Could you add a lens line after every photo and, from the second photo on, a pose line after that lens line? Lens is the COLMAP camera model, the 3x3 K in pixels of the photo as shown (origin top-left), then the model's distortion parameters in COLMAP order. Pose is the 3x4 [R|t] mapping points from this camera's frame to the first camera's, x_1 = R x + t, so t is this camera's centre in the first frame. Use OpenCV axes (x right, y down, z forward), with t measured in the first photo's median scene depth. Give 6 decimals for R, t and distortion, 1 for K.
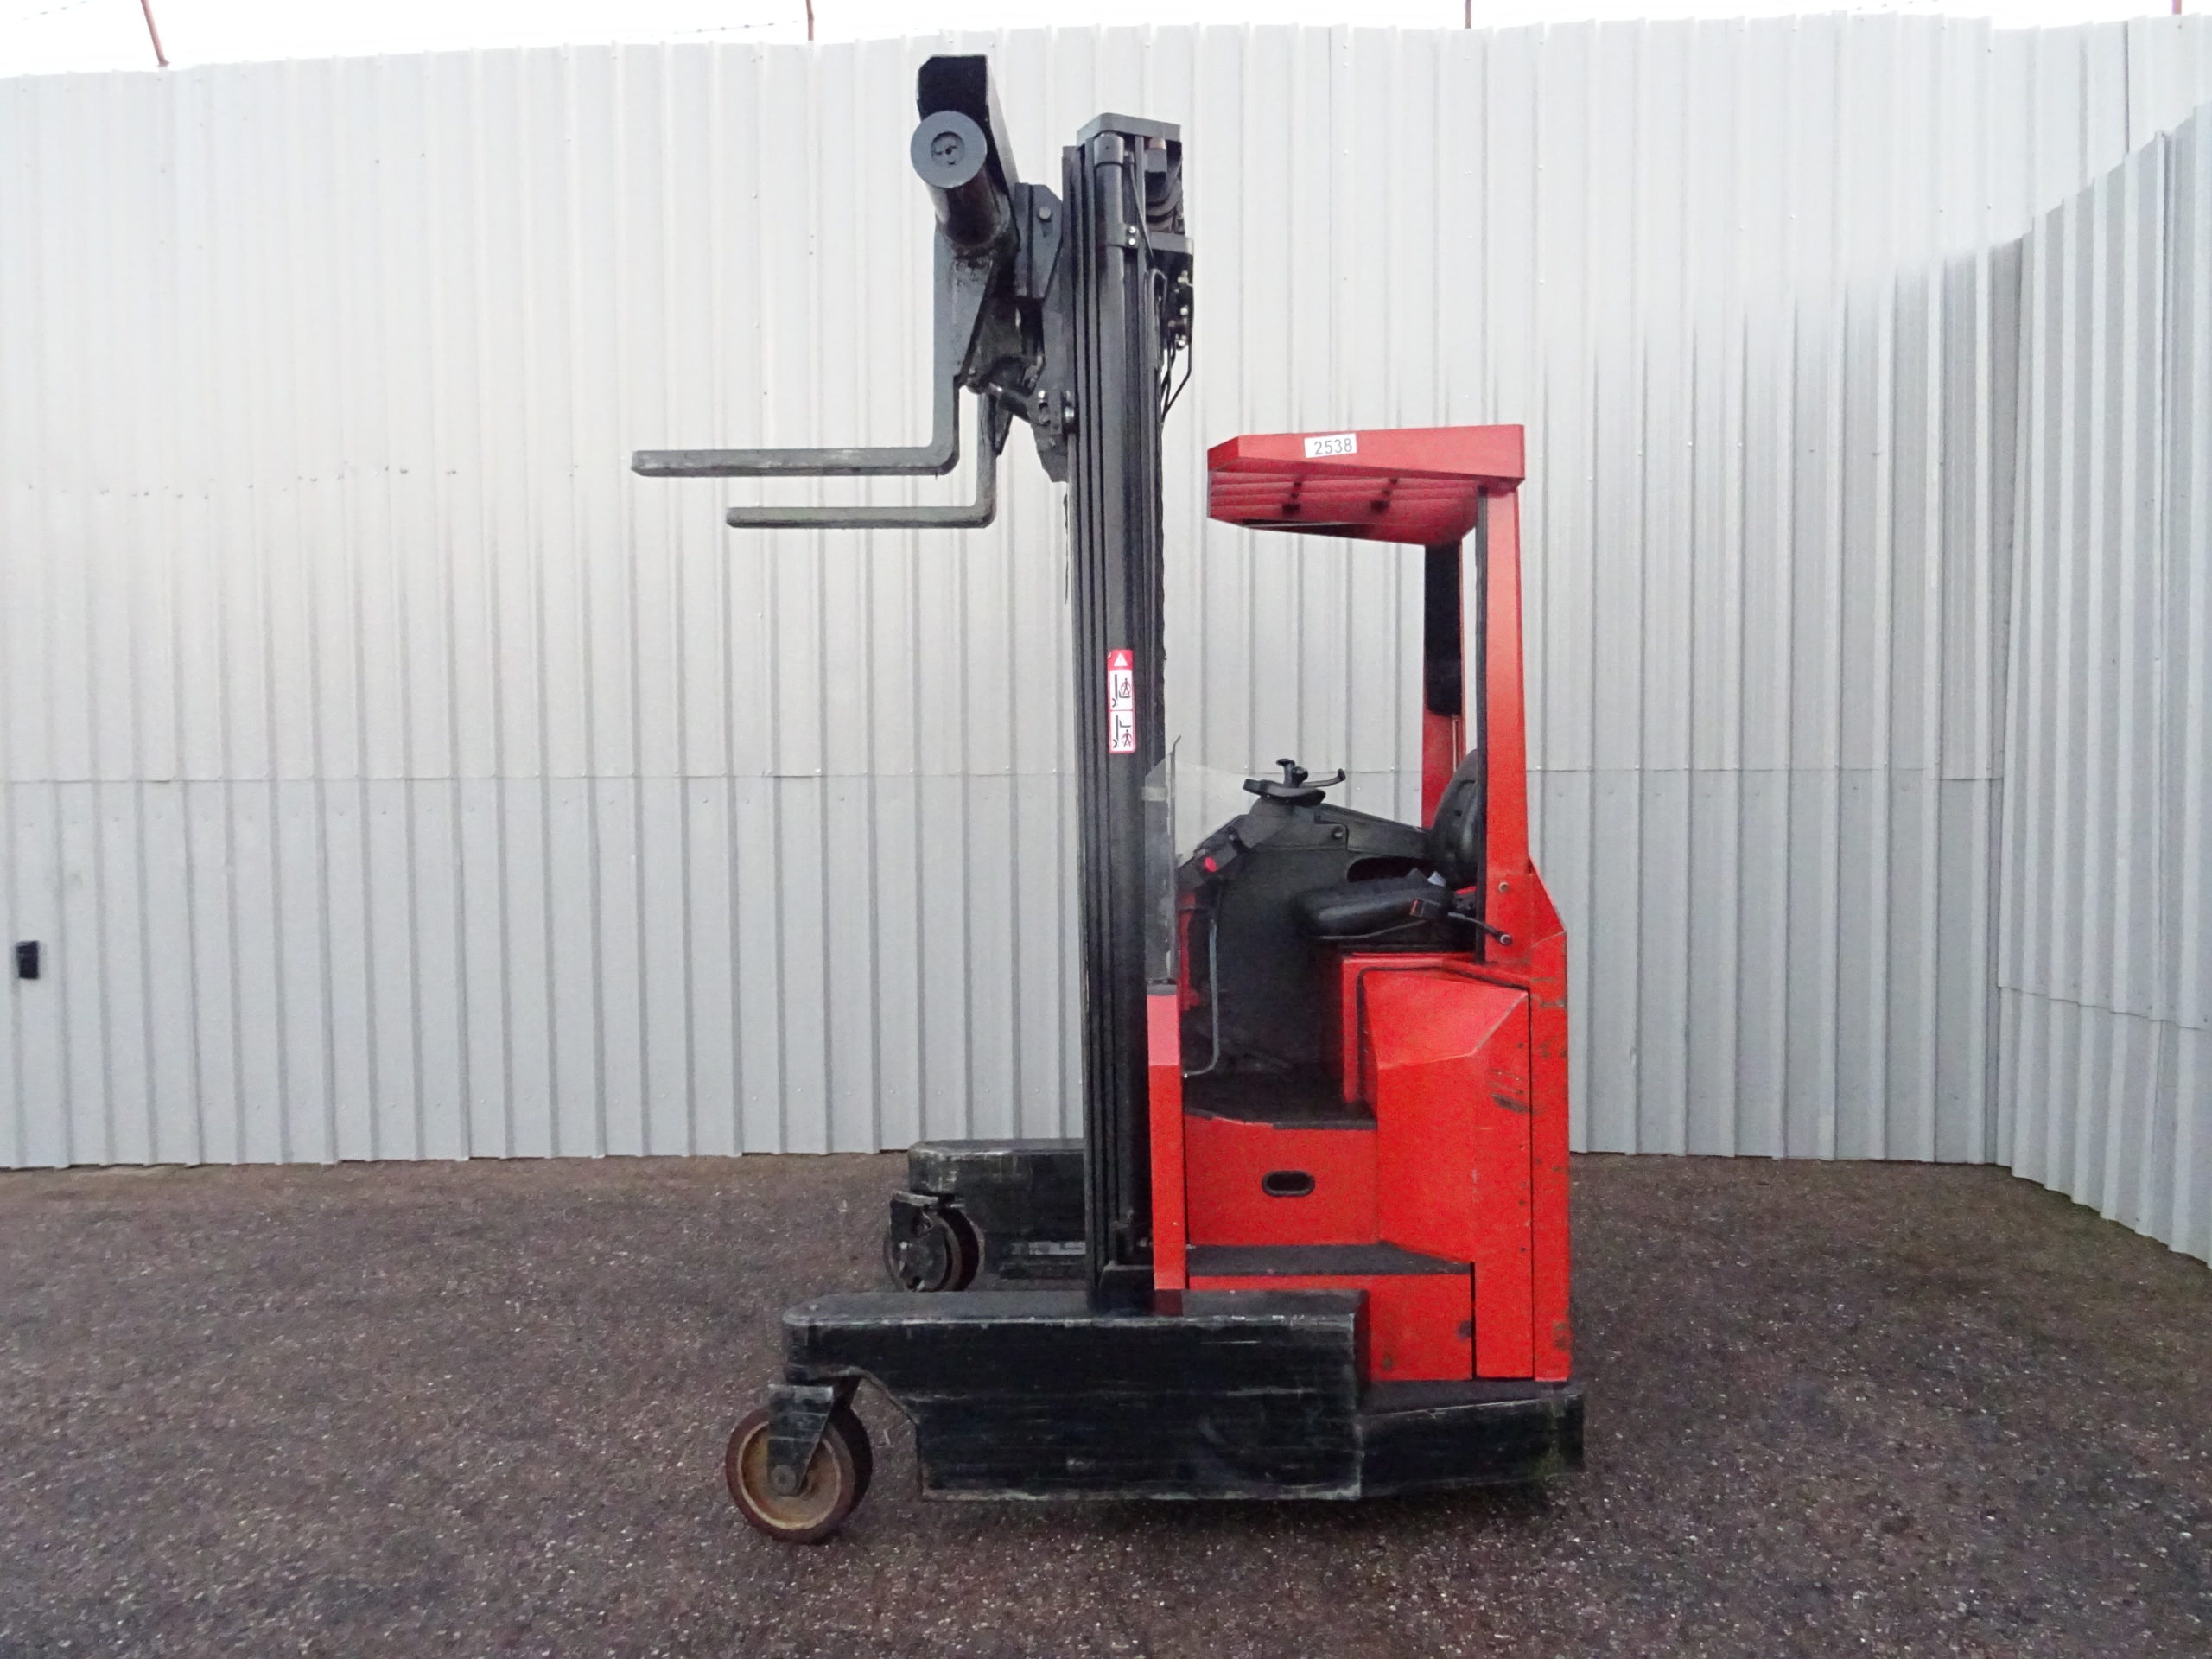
lens RADIAL K [[1592.7, 0, 1106.6], [0, 1592.7, 829.8], [0, 0, 1]] dist [-0.008597, 0.000866]
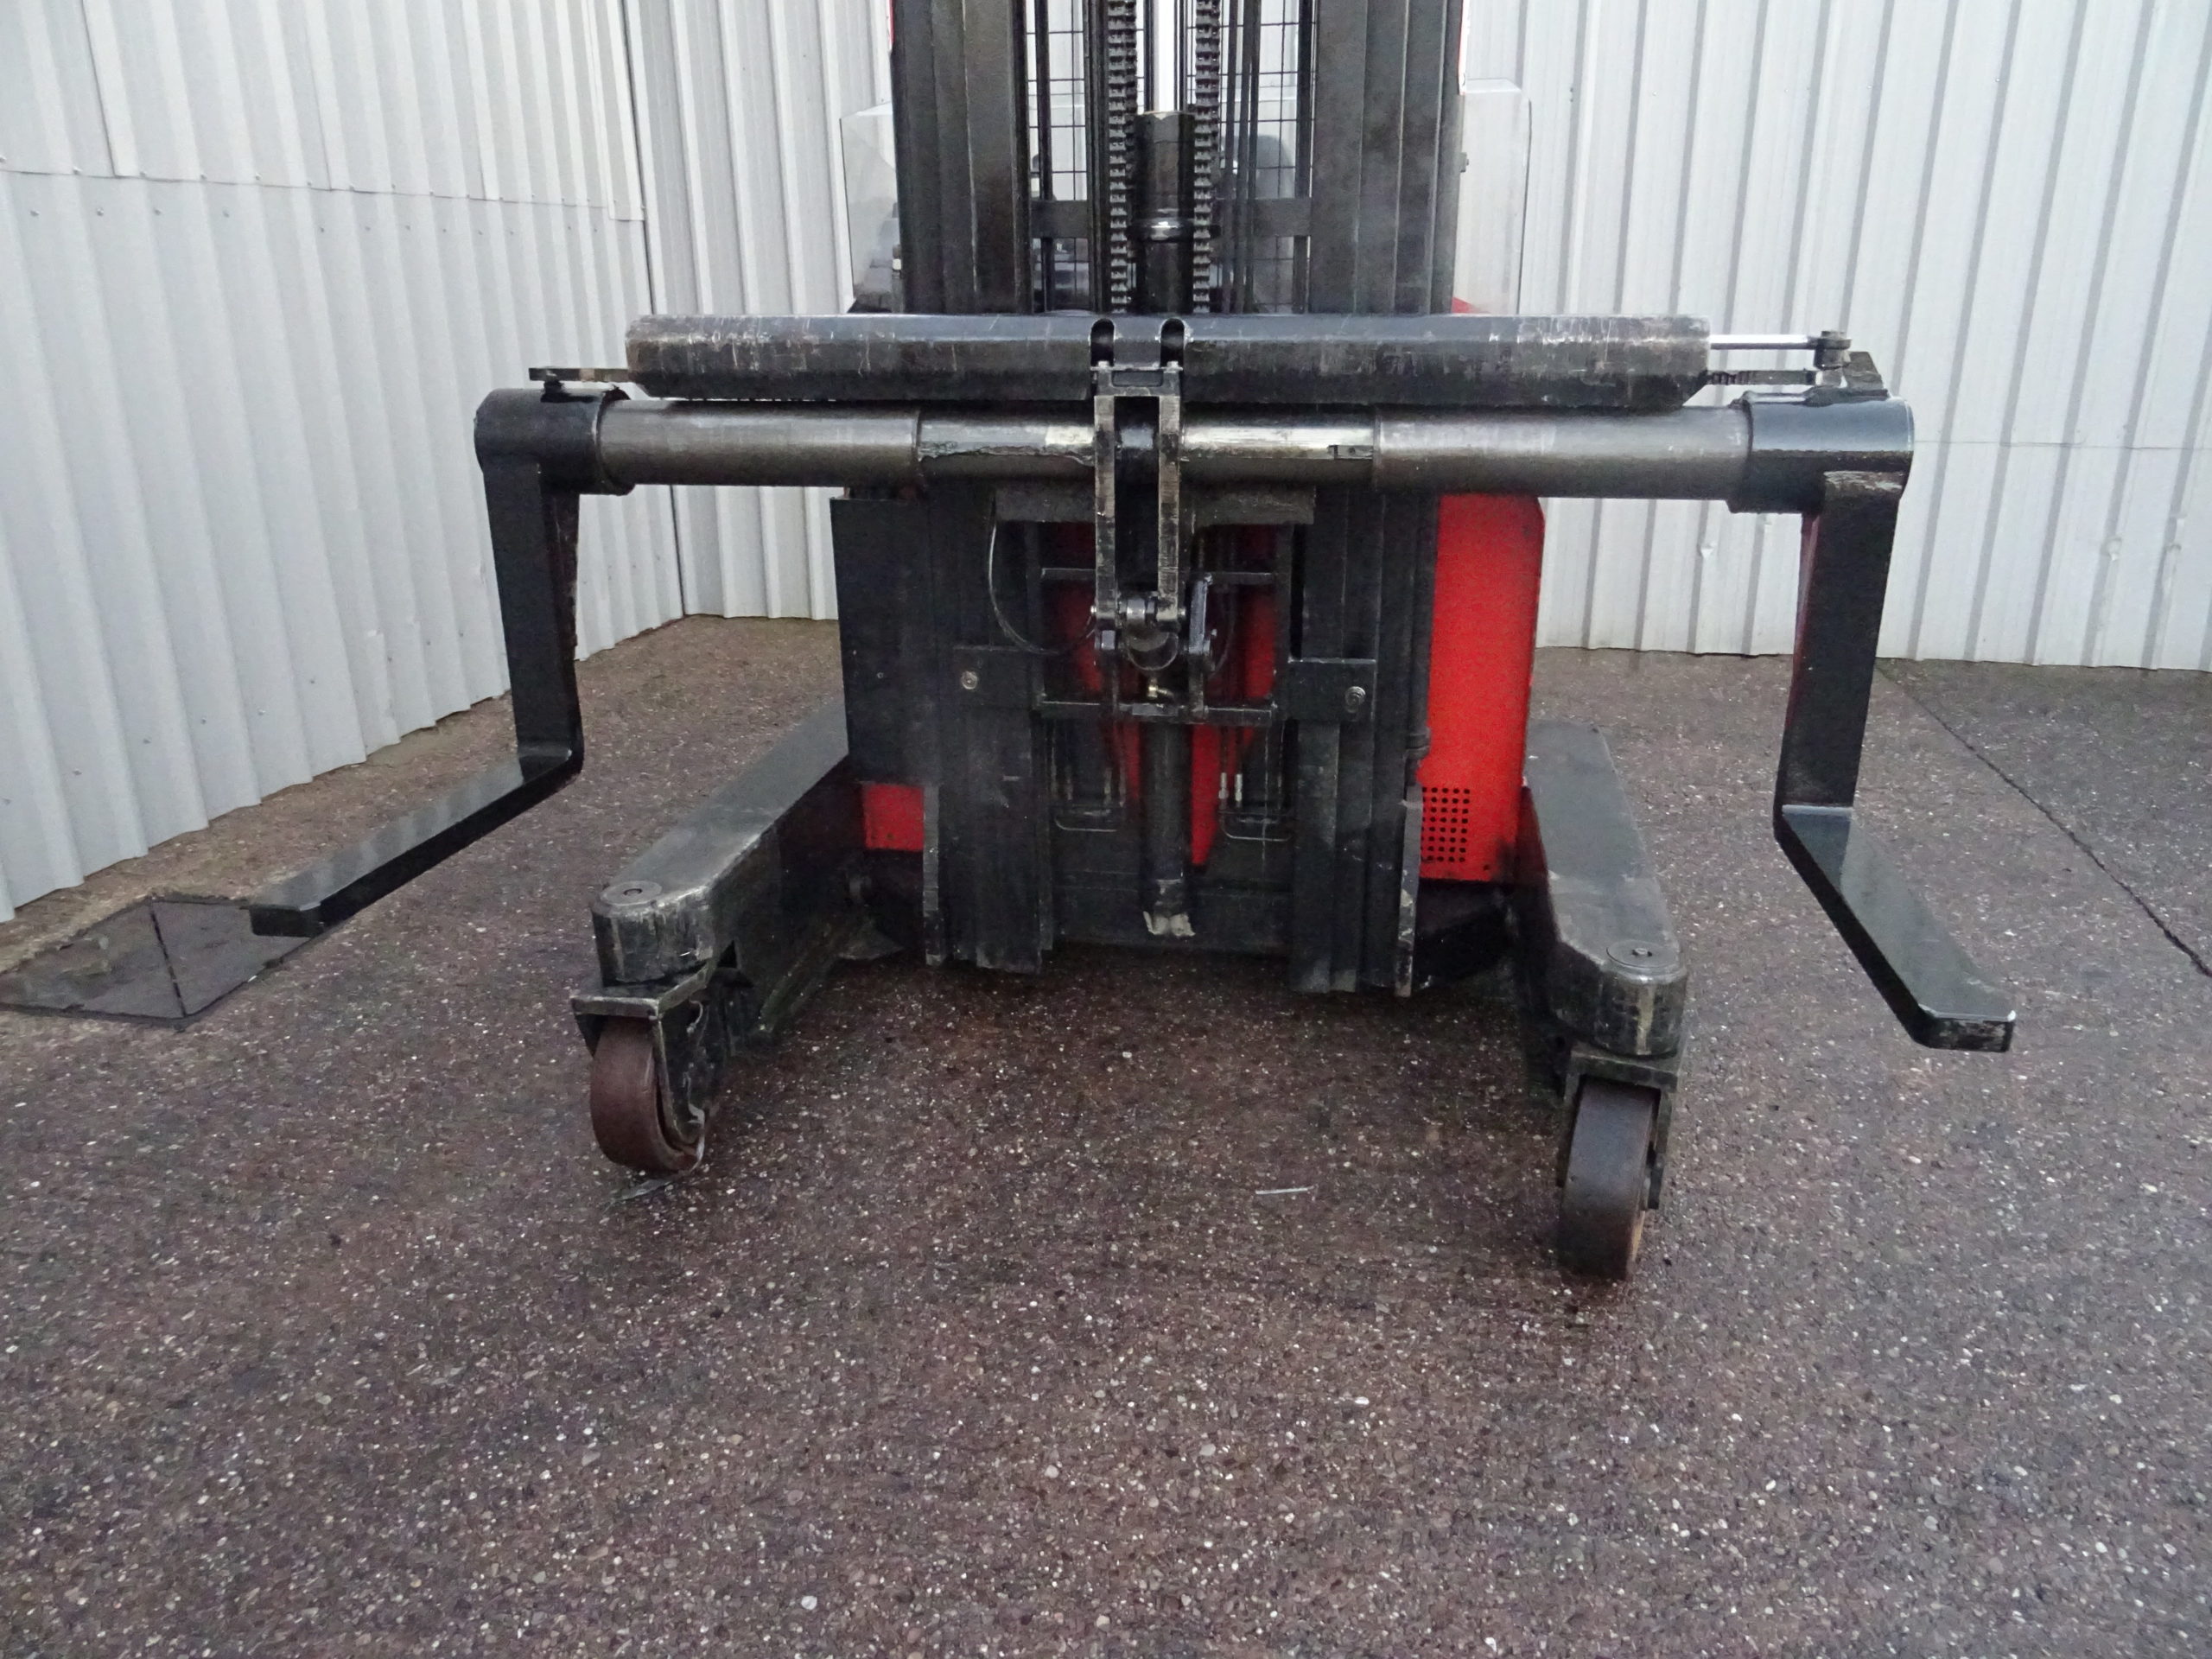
lens RADIAL K [[1592.7, 0, 1114.8], [0, 1592.7, 828.8], [0, 0, 1]] dist [-0.008597, 0.000866]
pose [[0.129140, -0.331553, 0.934556, -0.771379], [0.038961, 0.943417, 0.329313, 0.019409], [-0.990861, -0.006117, 0.134751, 1.055998]]
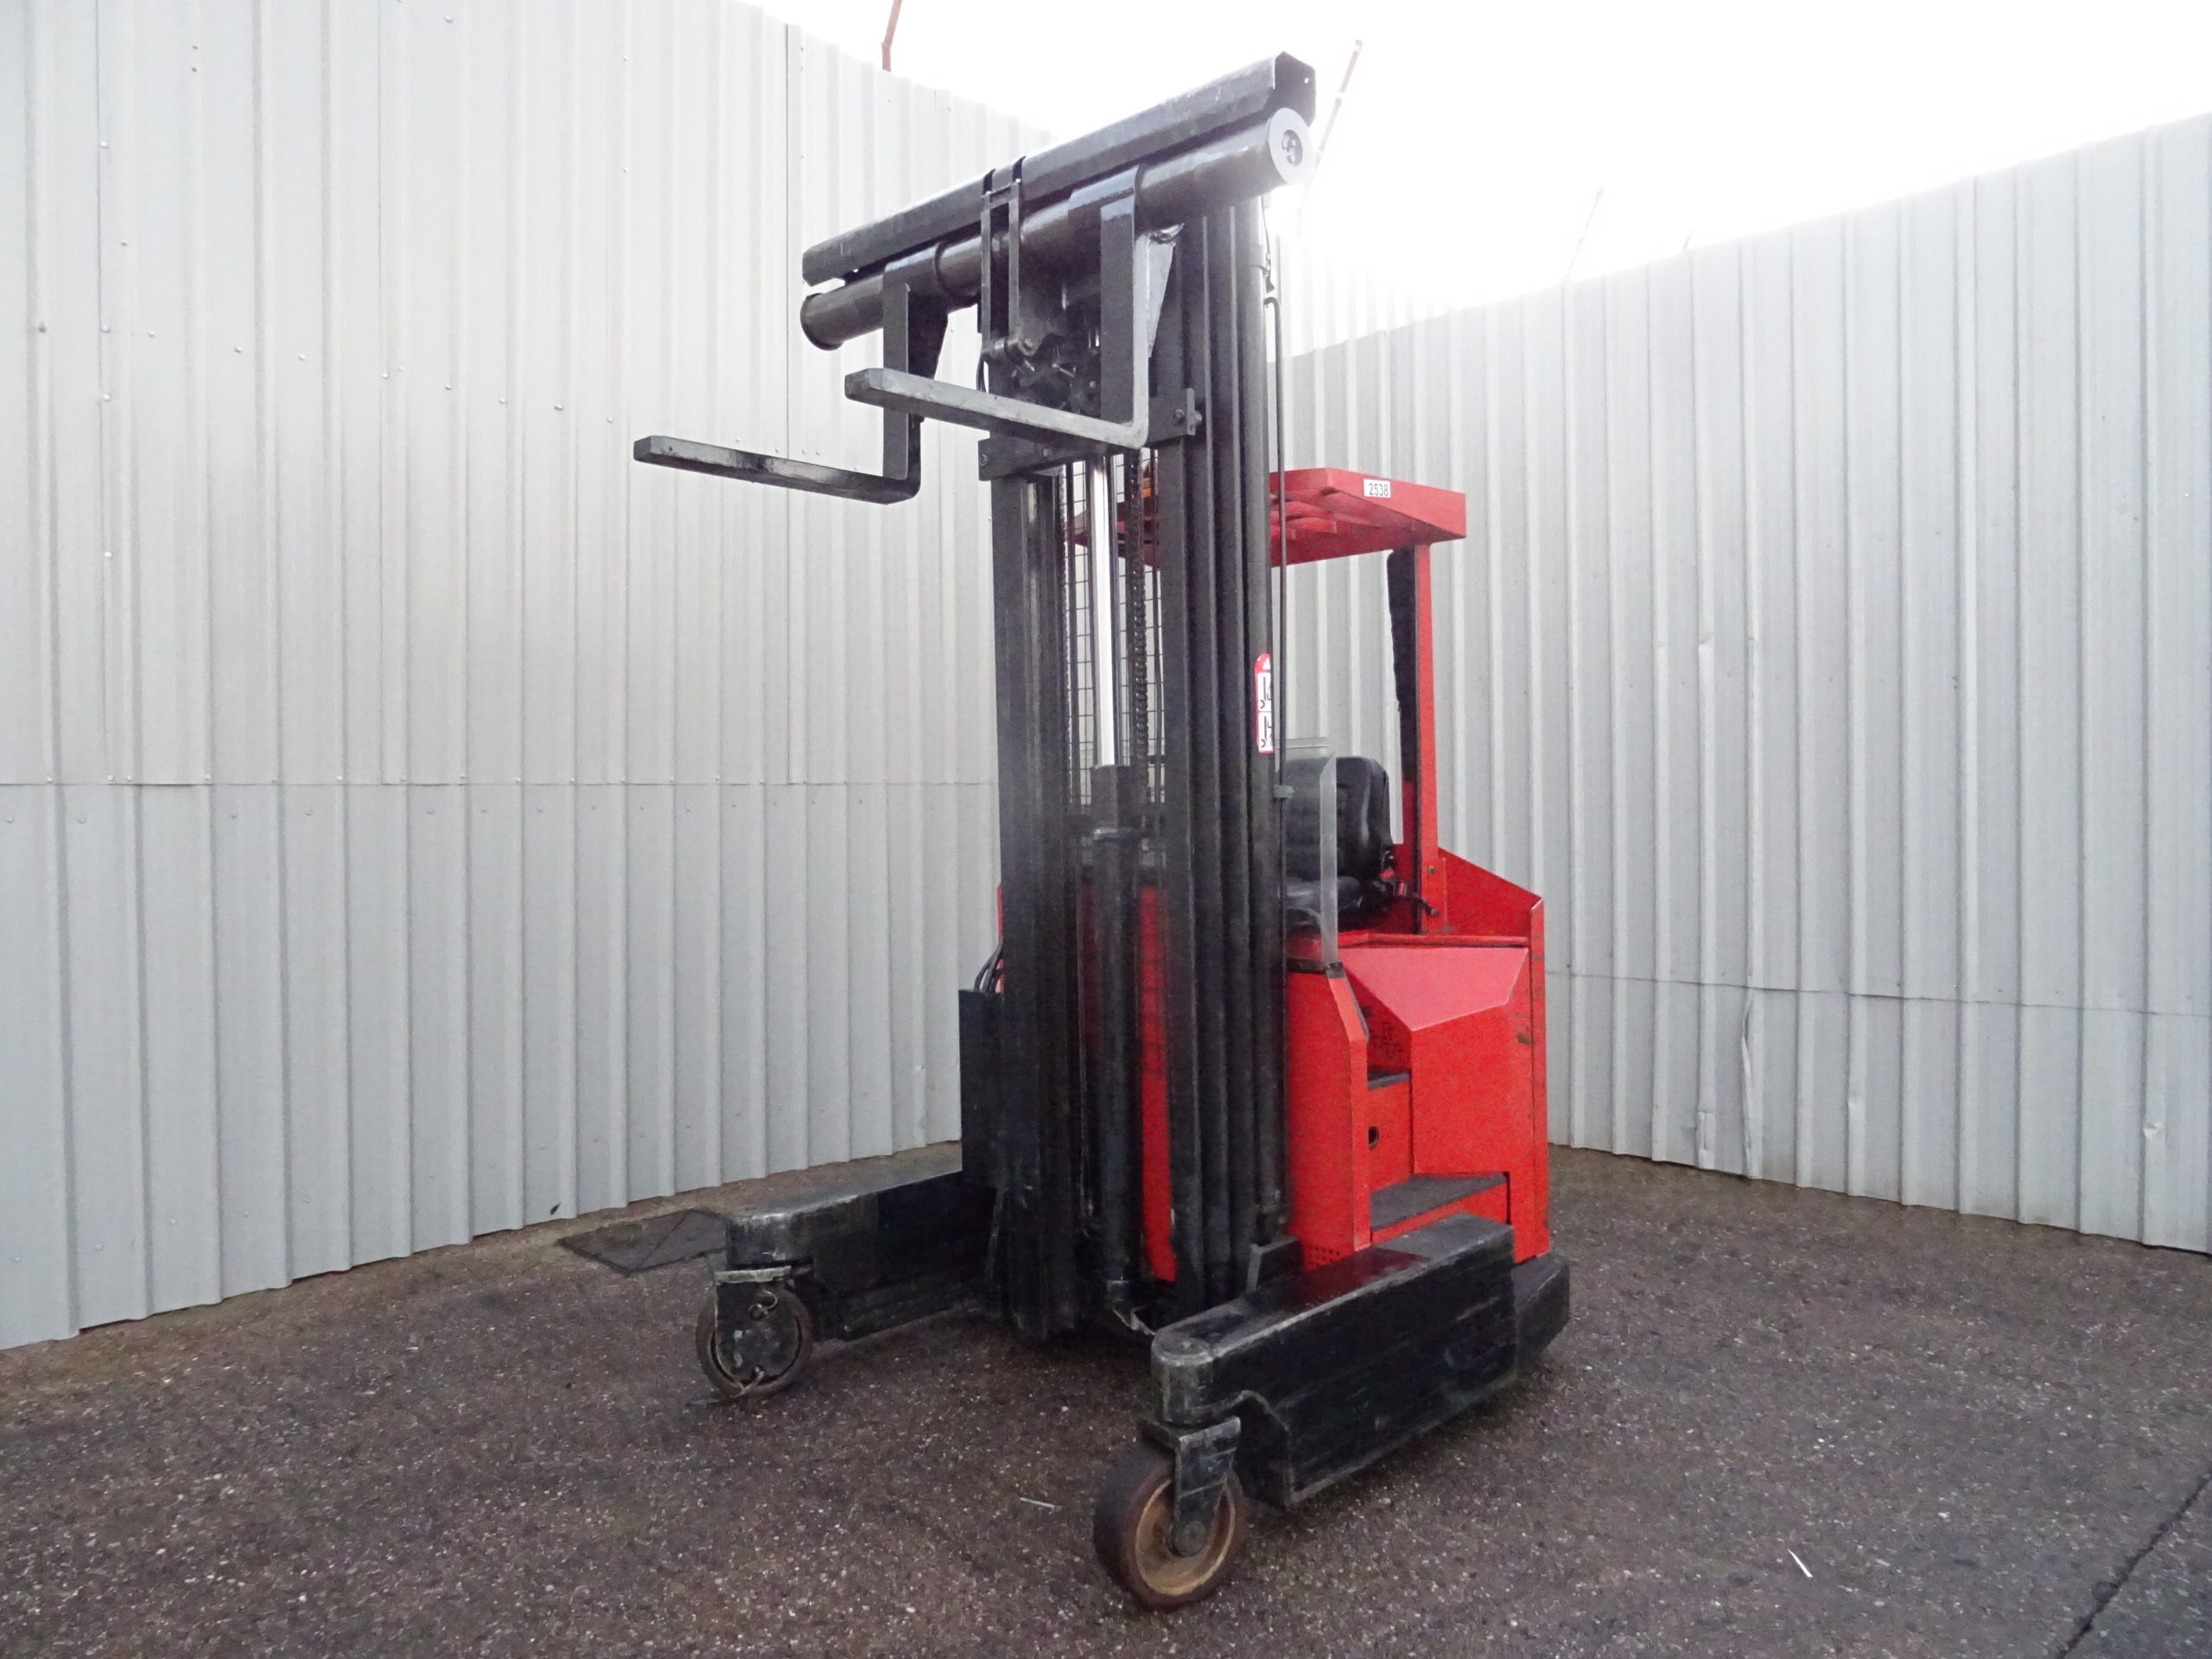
lens RADIAL K [[1592.7, 0, 1104.8], [0, 1592.7, 827.8], [0, 0, 1]] dist [-0.008597, 0.000866]
pose [[0.667533, -0.016395, 0.744400, -0.840679], [0.030348, 0.999526, -0.005200, 0.002969], [-0.743962, 0.026062, 0.667714, 0.382809]]
